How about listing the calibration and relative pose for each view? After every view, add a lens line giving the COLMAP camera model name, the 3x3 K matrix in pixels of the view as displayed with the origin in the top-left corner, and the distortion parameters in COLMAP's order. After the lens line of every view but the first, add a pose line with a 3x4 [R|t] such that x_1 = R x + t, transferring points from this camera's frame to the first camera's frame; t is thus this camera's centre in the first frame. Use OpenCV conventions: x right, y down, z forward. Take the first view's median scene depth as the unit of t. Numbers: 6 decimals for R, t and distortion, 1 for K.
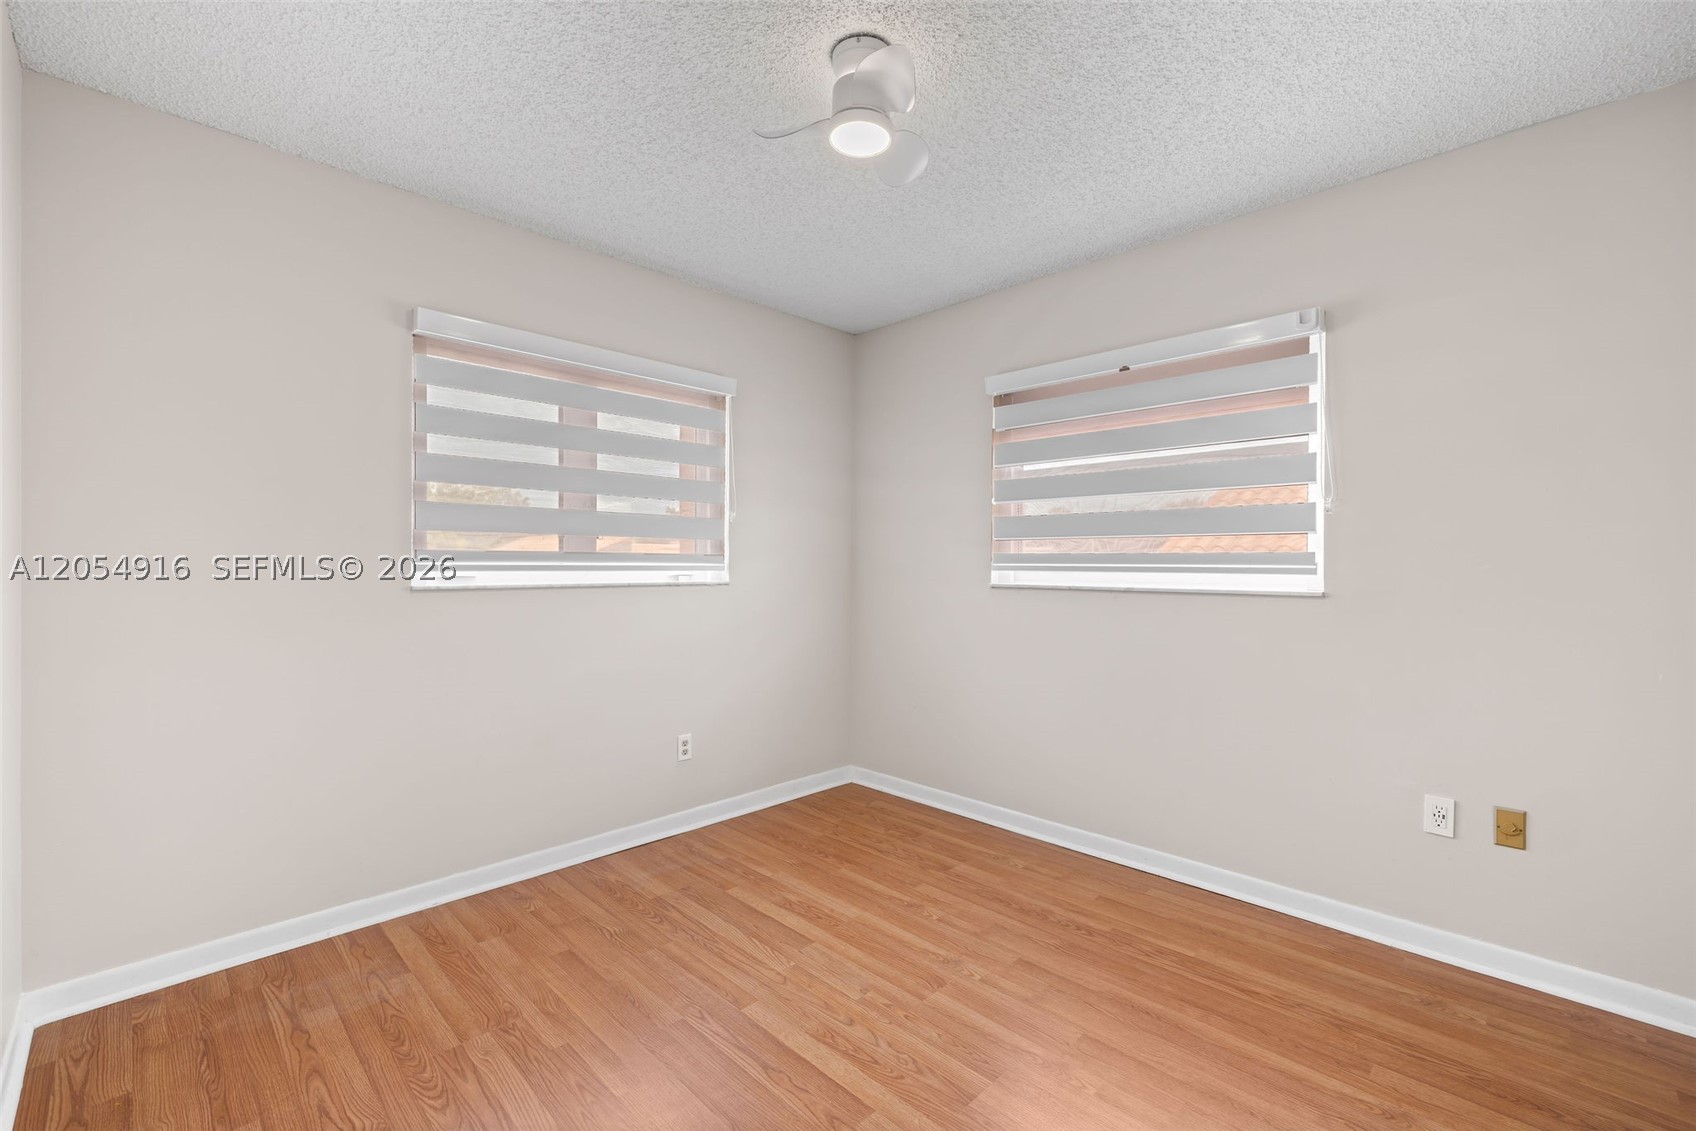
lens RADIAL K [[720.9, 0, 847.8], [0, 720.9, 566.6], [0, 0, 1]] dist [0.004188, -0.000149]
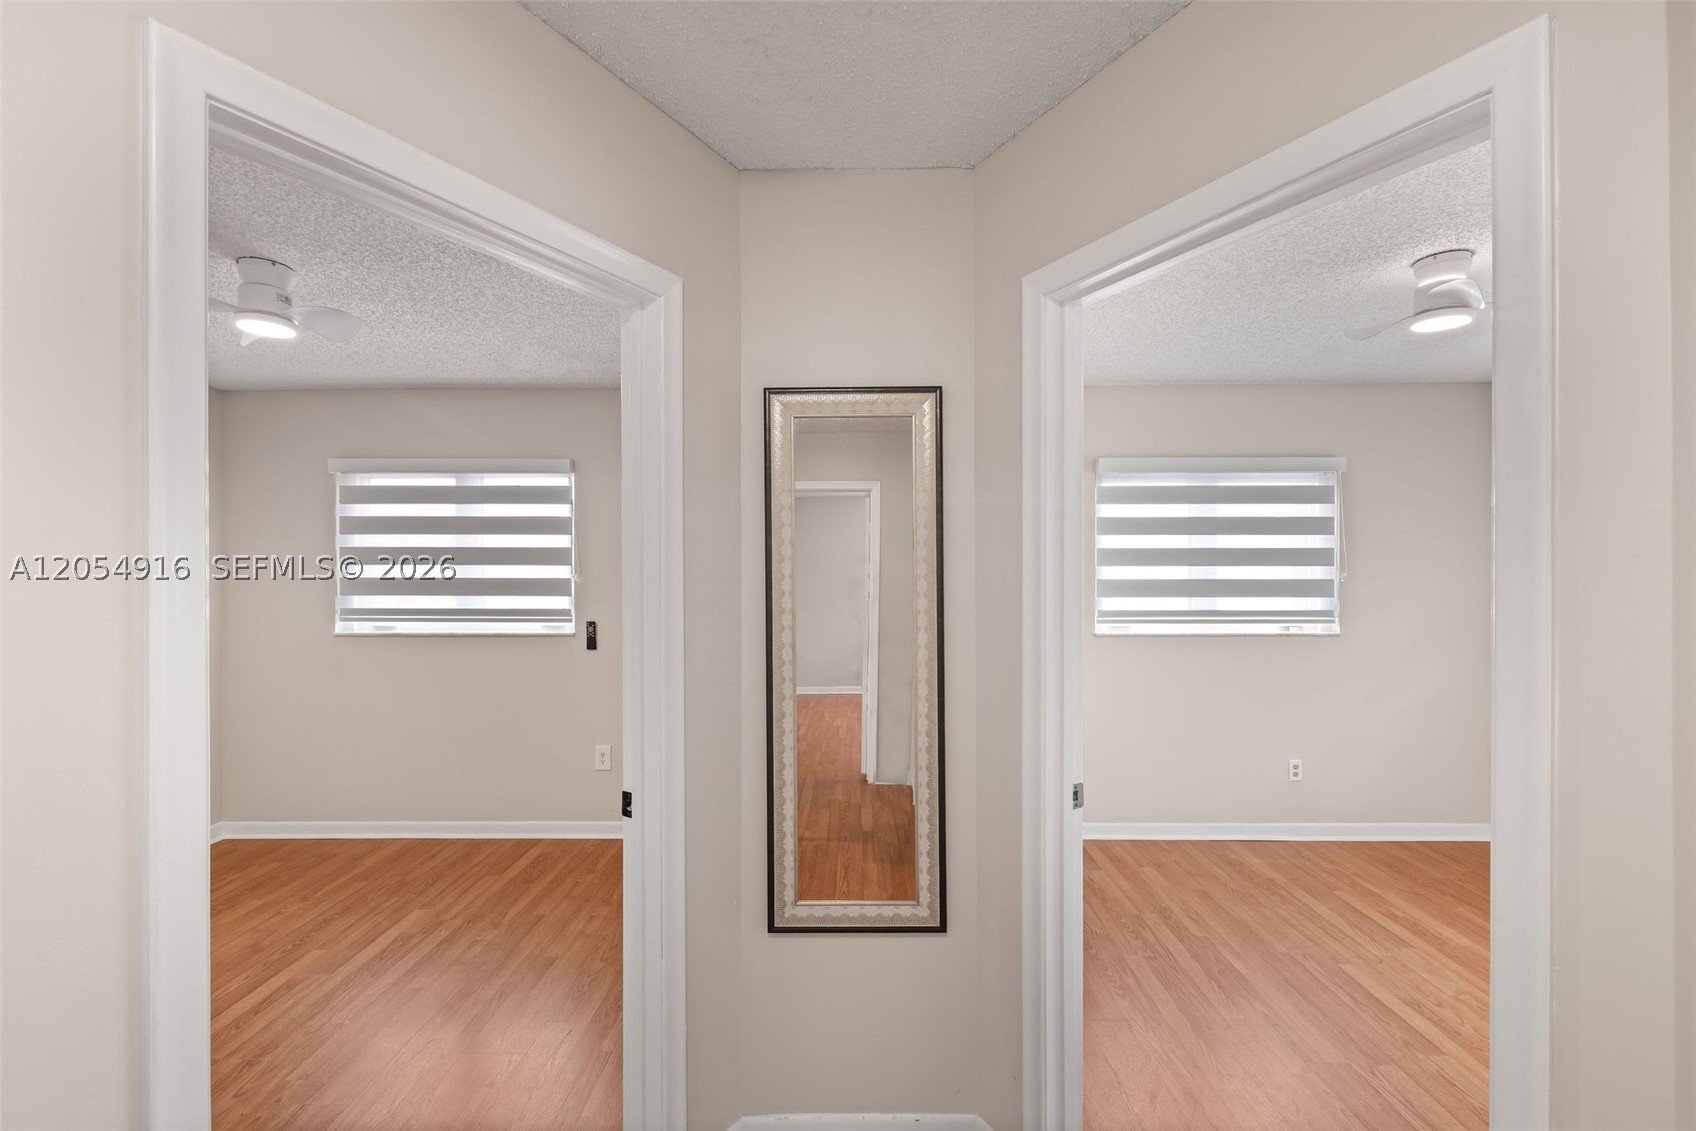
lens RADIAL K [[720.9, 0, 845.8], [0, 720.9, 572.8], [0, 0, 1]] dist [0.004188, -0.000149]
pose [[0.702079, -0.002656, -0.712094, 0.135958], [0.000703, 0.999995, -0.003036, -0.097548], [0.712098, 0.001631, 0.702078, -0.488171]]
